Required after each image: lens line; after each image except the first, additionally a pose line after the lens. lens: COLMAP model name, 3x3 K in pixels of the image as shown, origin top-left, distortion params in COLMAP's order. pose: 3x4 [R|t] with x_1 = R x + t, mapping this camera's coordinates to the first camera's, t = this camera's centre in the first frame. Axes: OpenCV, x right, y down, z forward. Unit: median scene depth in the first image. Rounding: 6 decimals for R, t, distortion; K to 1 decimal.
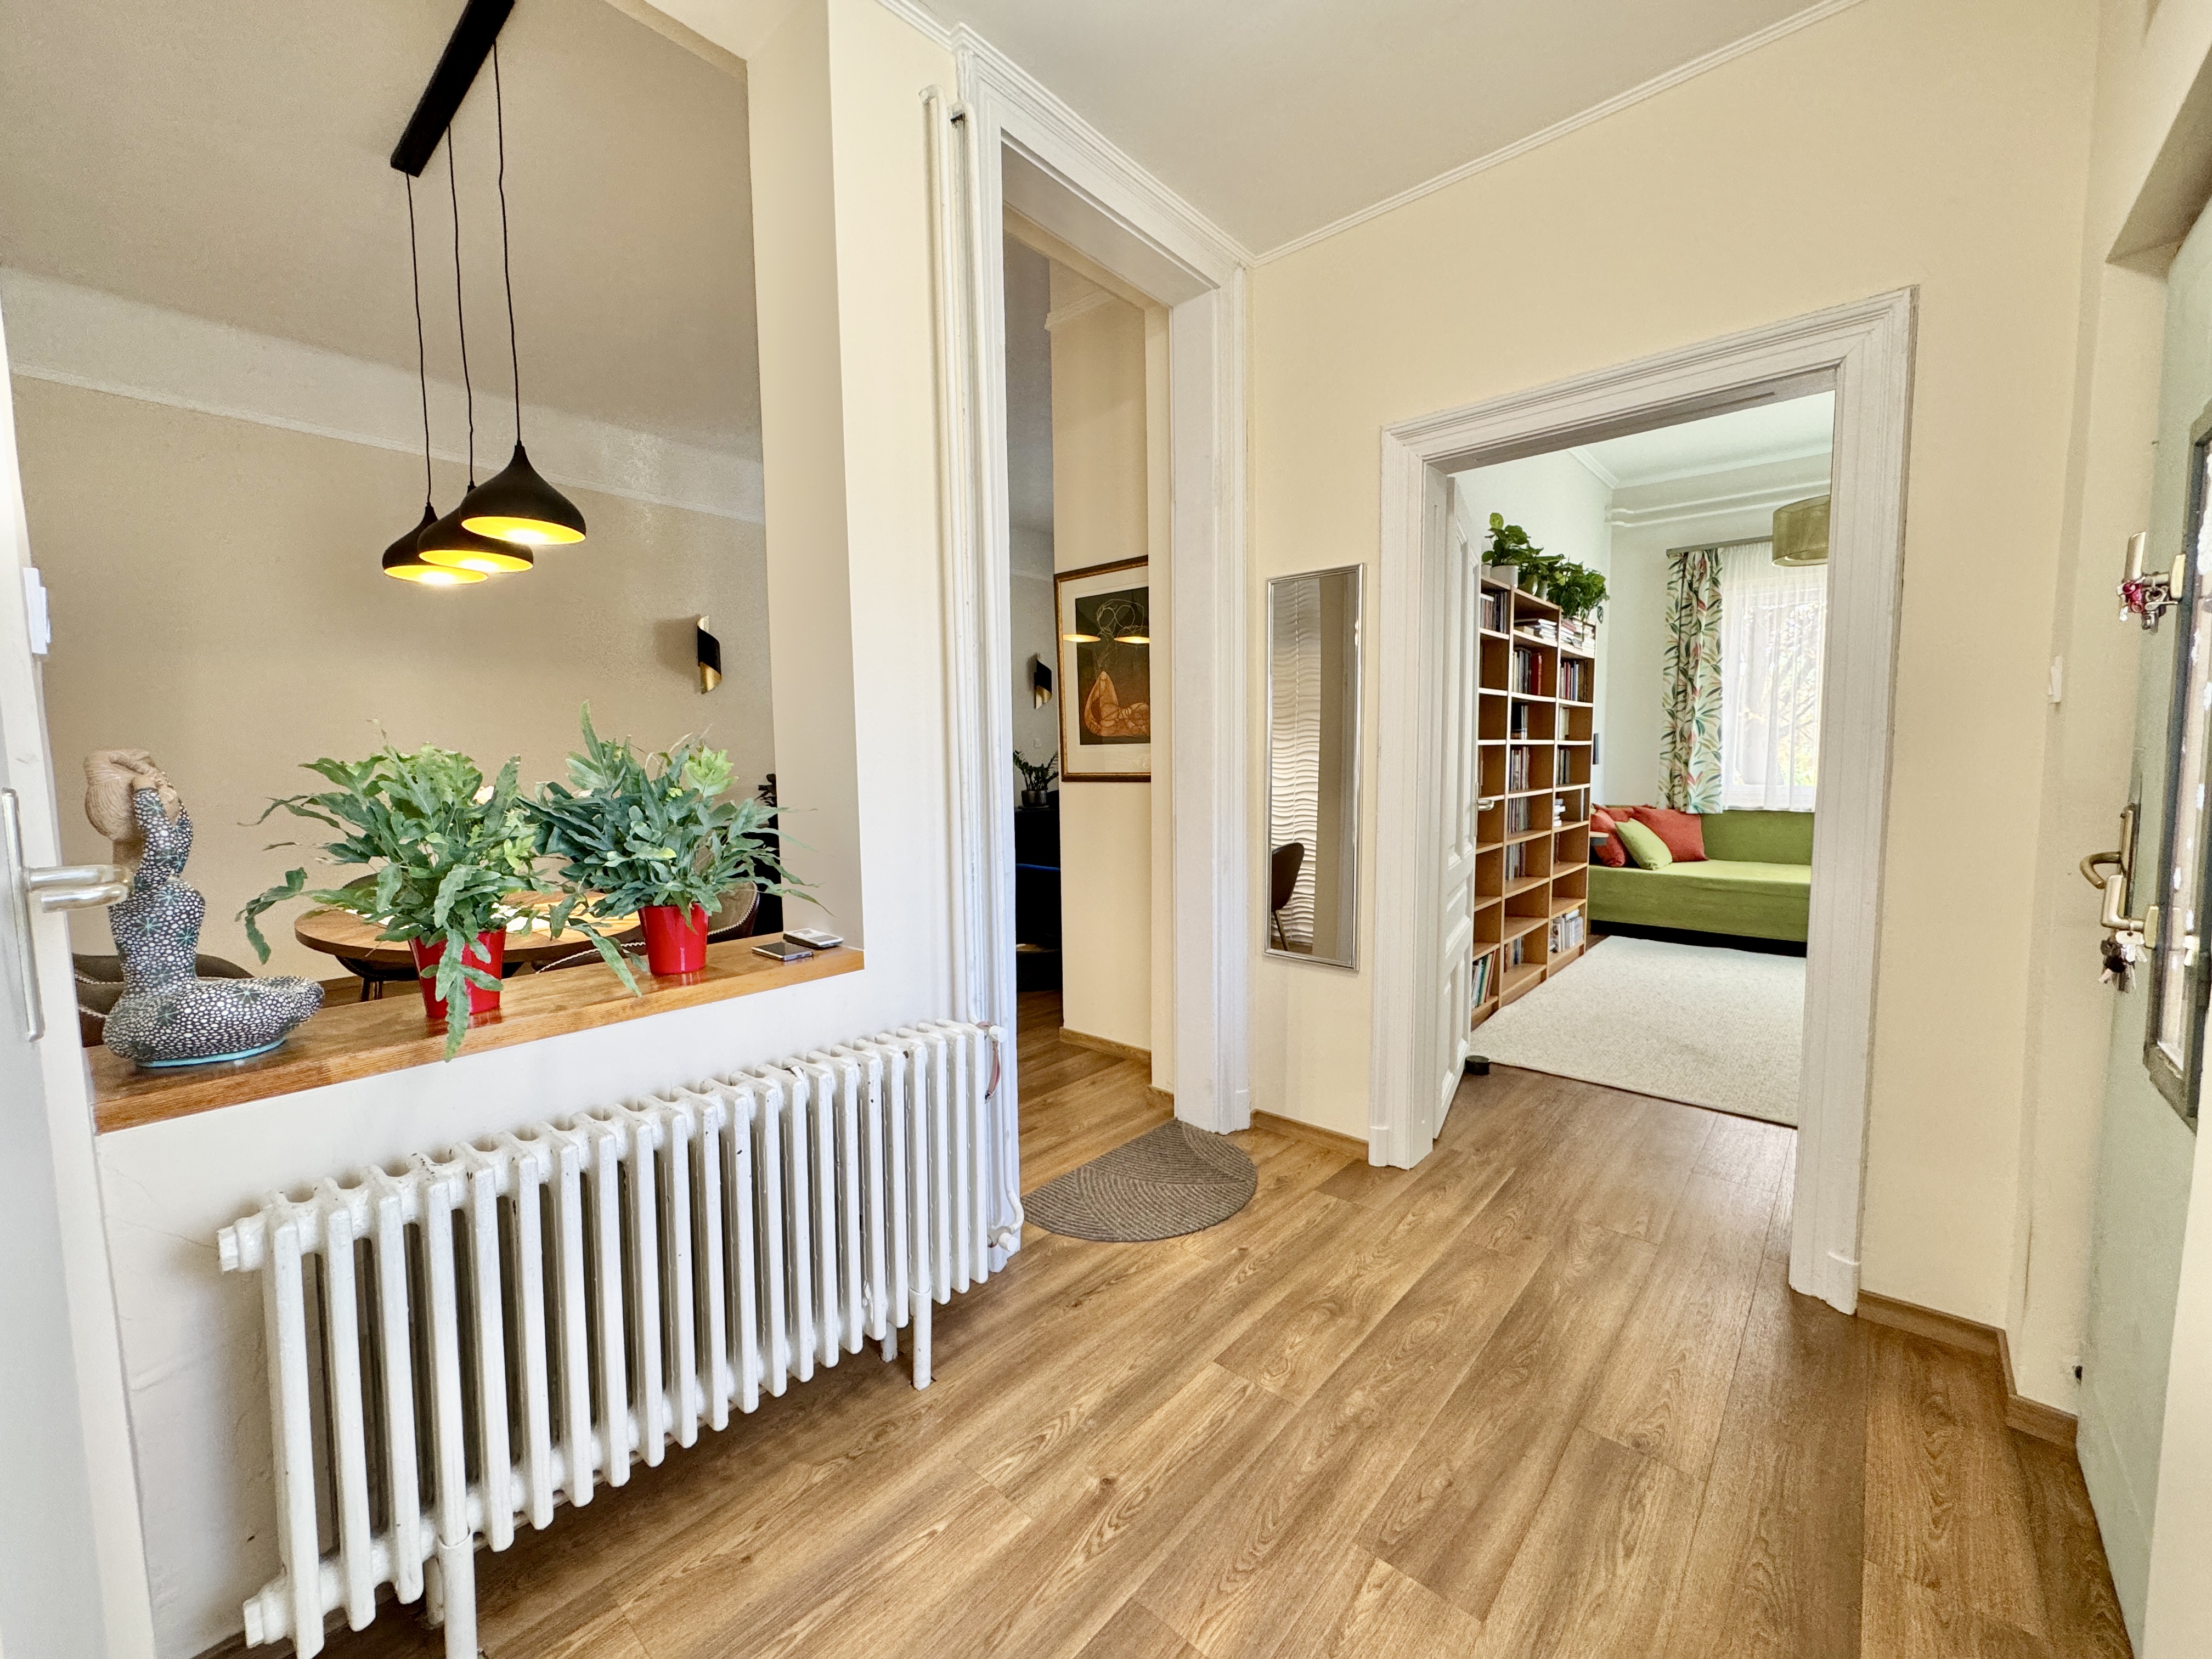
lens RADIAL K [[881.2, 0, 1106.6], [0, 881.2, 828.9], [0, 0, 1]] dist [-0.001221, -0.000136]
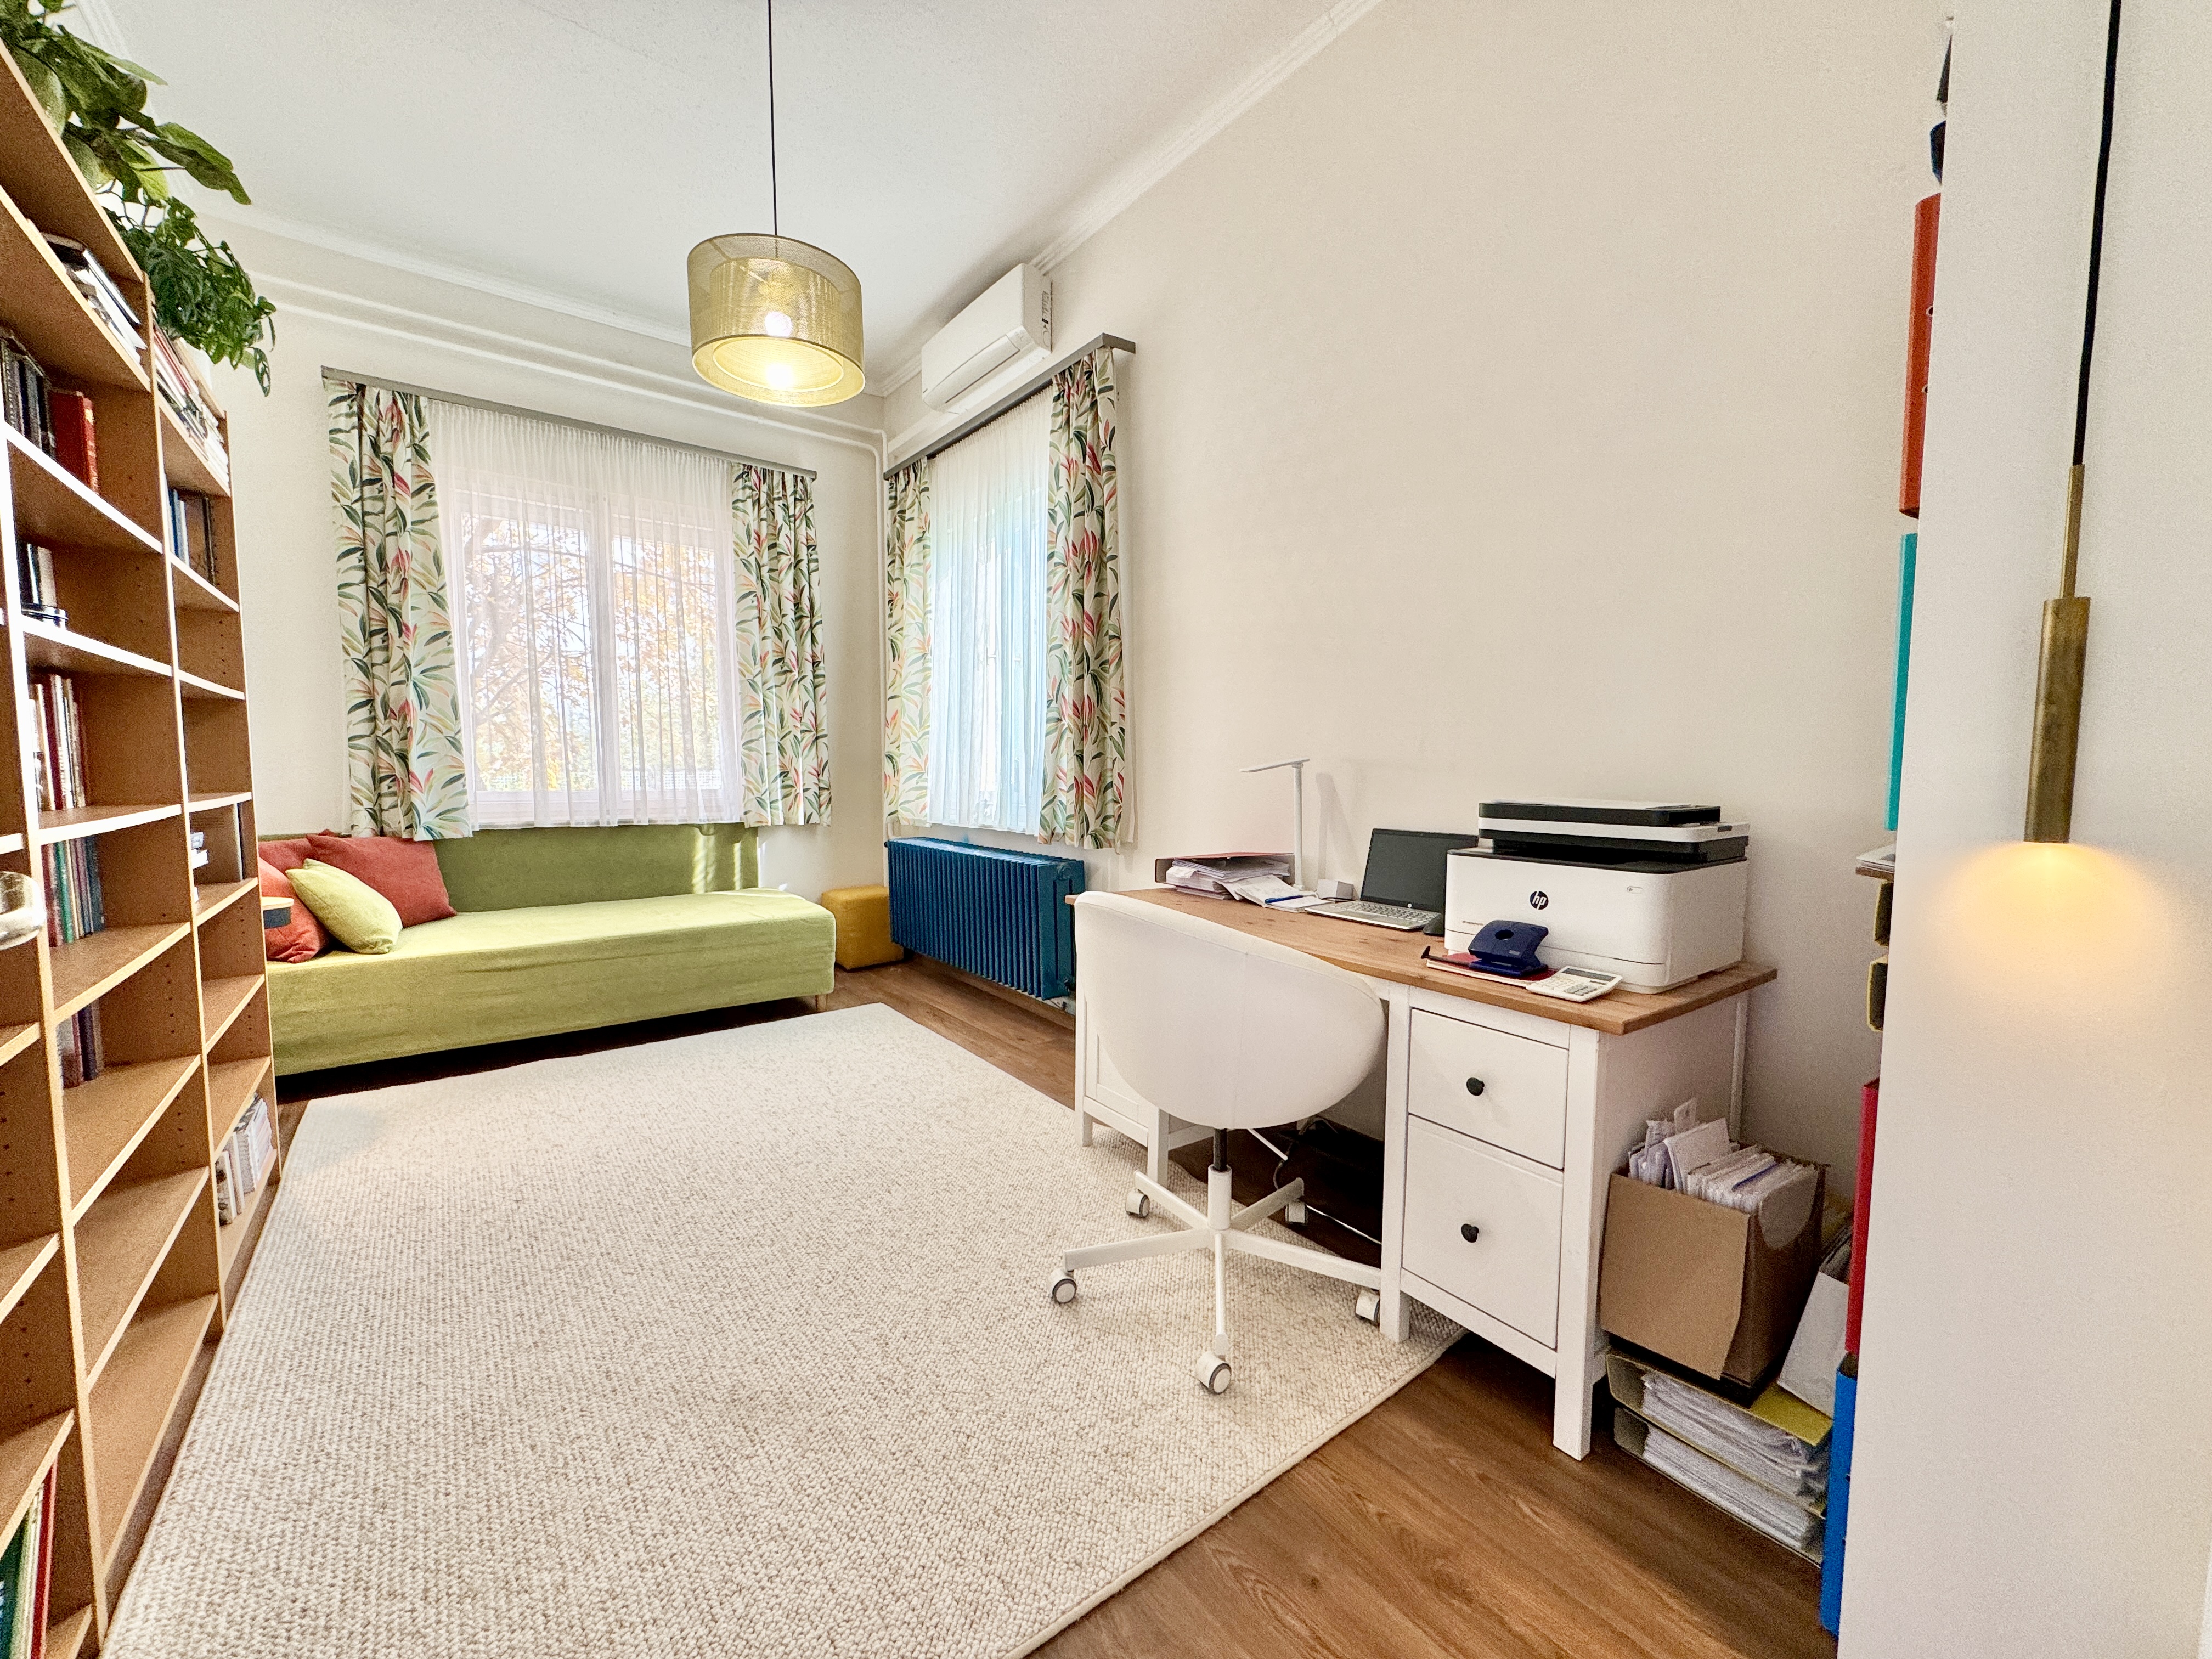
lens RADIAL K [[881.2, 0, 1106.6], [0, 881.2, 828.9], [0, 0, 1]] dist [-0.001221, -0.000136]
pose [[0.197641, -0.063386, 0.978223, 0.305813], [0.078654, 0.995715, 0.048628, -0.030878], [-0.977114, 0.067330, 0.201780, 0.740502]]
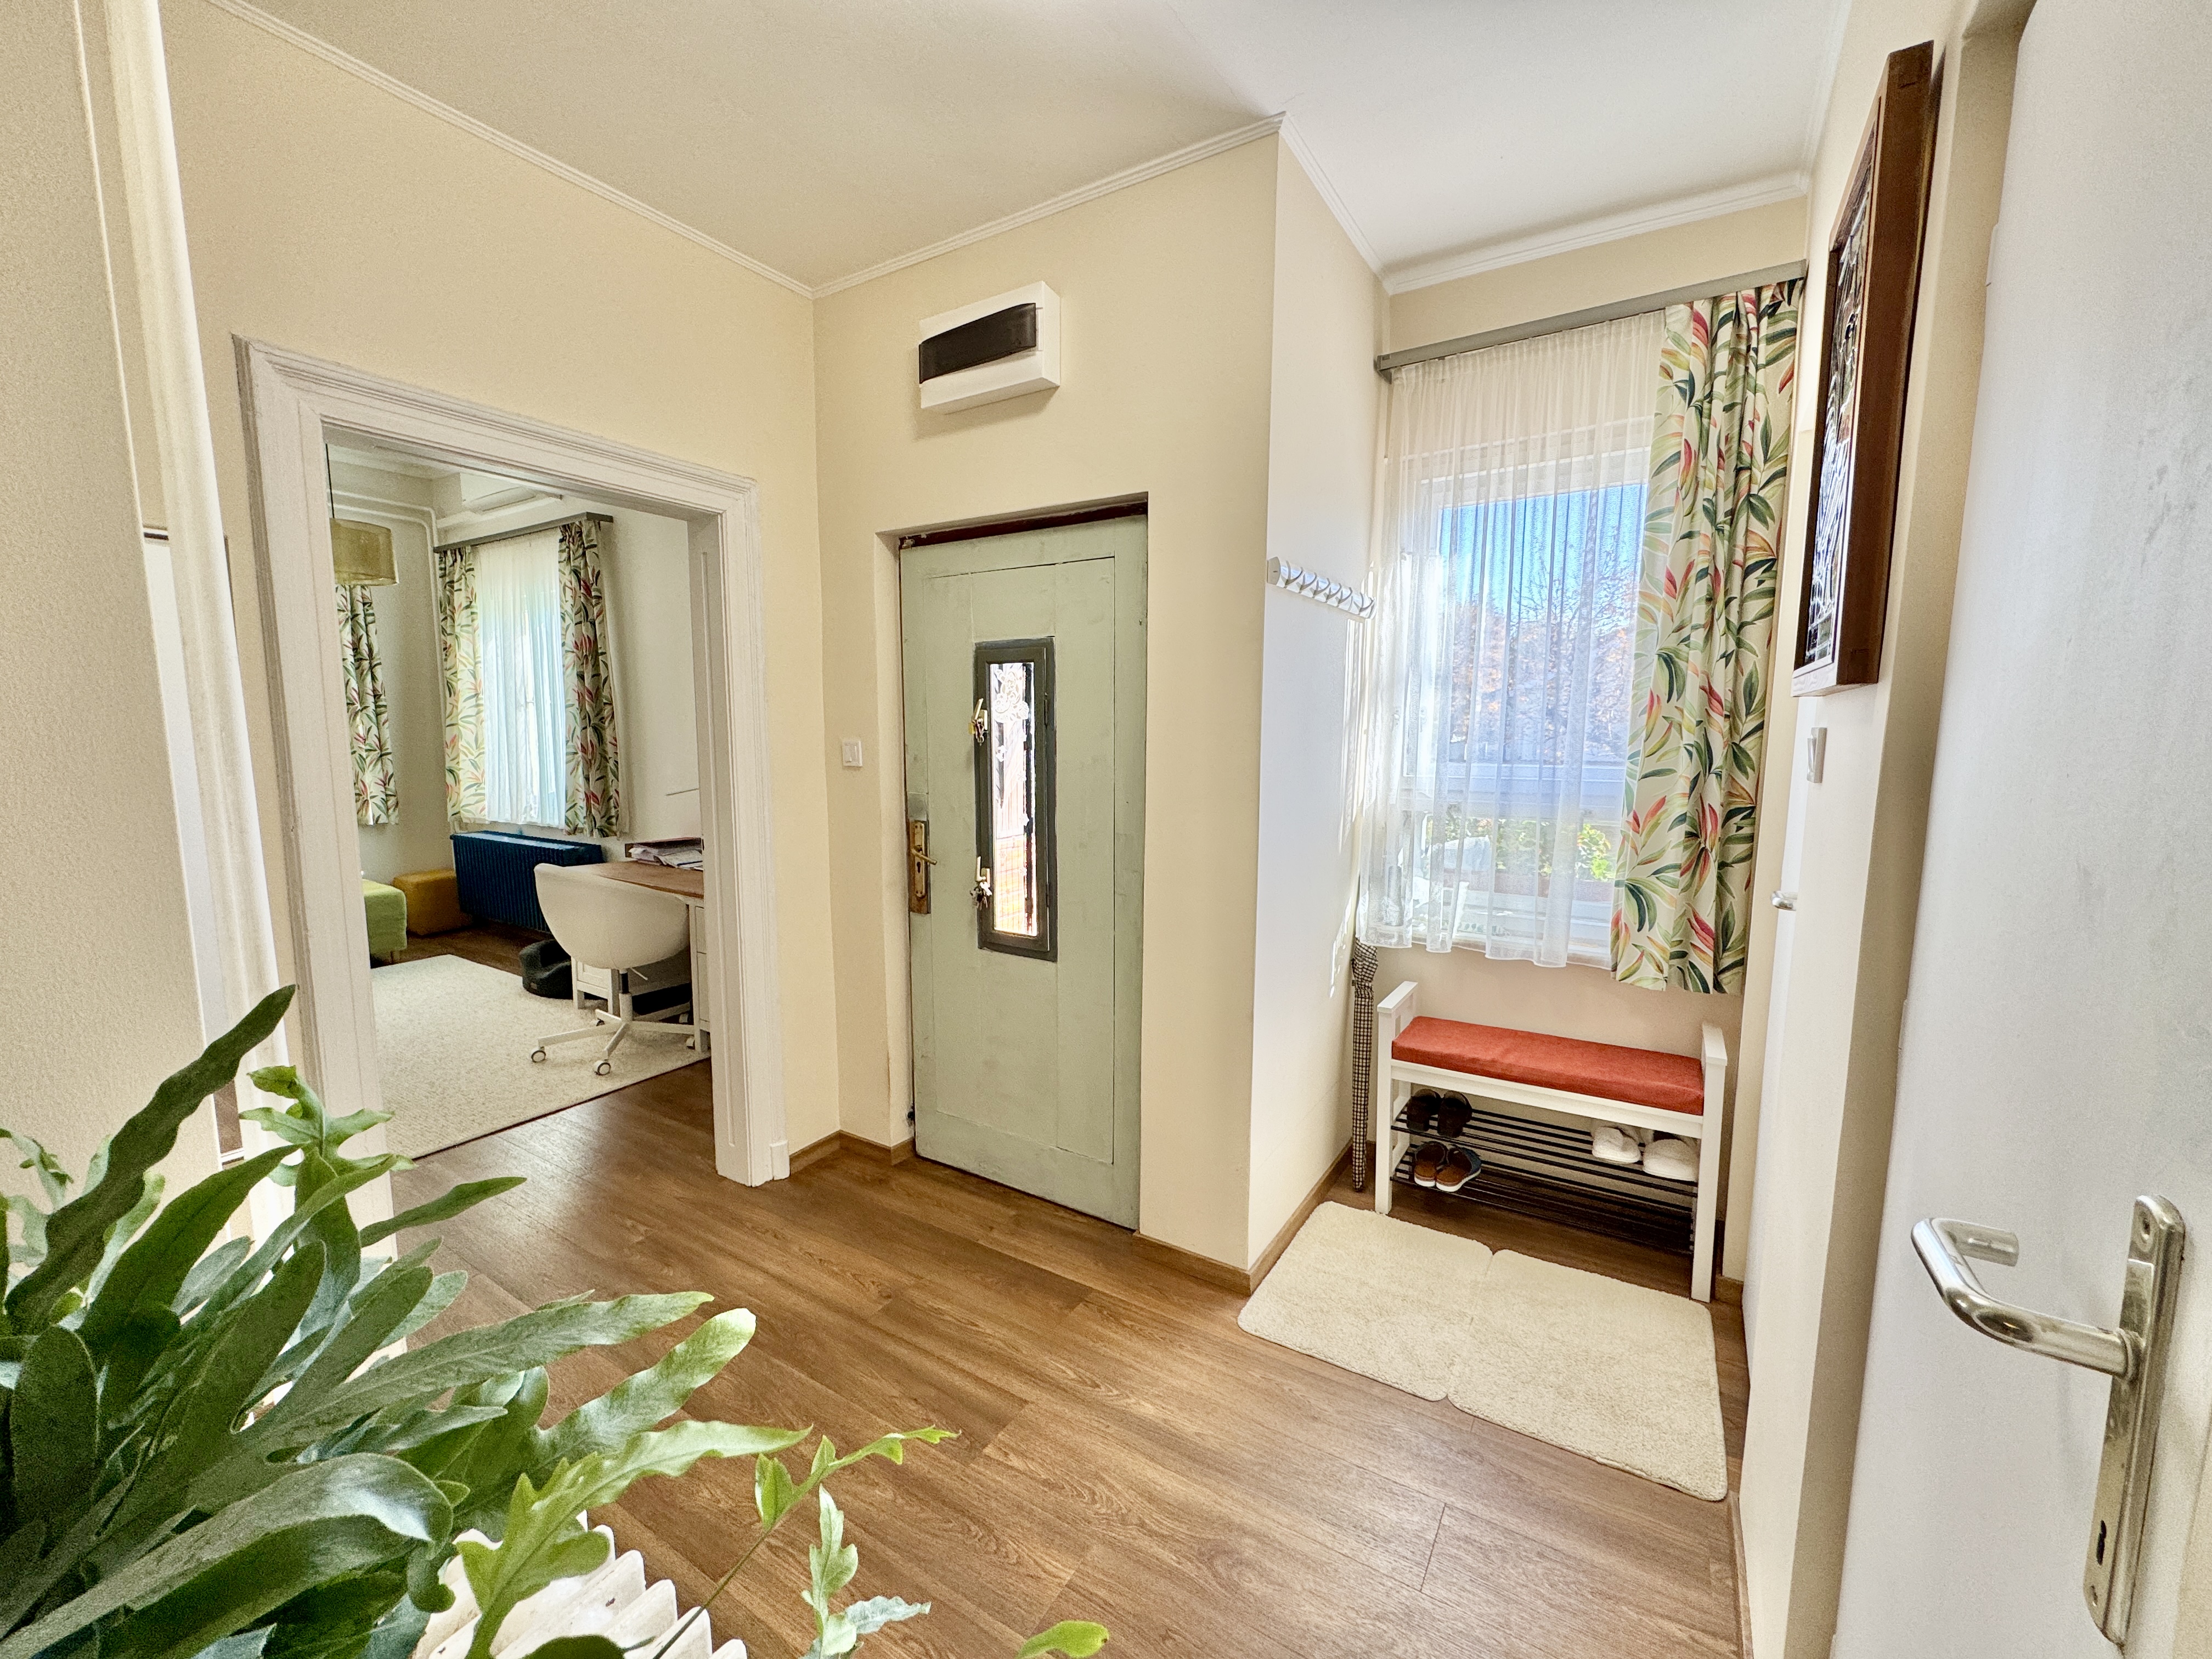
lens RADIAL K [[881.2, 0, 1106.6], [0, 881.2, 828.9], [0, 0, 1]] dist [-0.001221, -0.000136]
pose [[-0.162594, -0.101182, 0.981491, -0.338211], [0.079932, 0.990108, 0.115312, -0.080498], [-0.983450, 0.097201, -0.152898, 0.349359]]
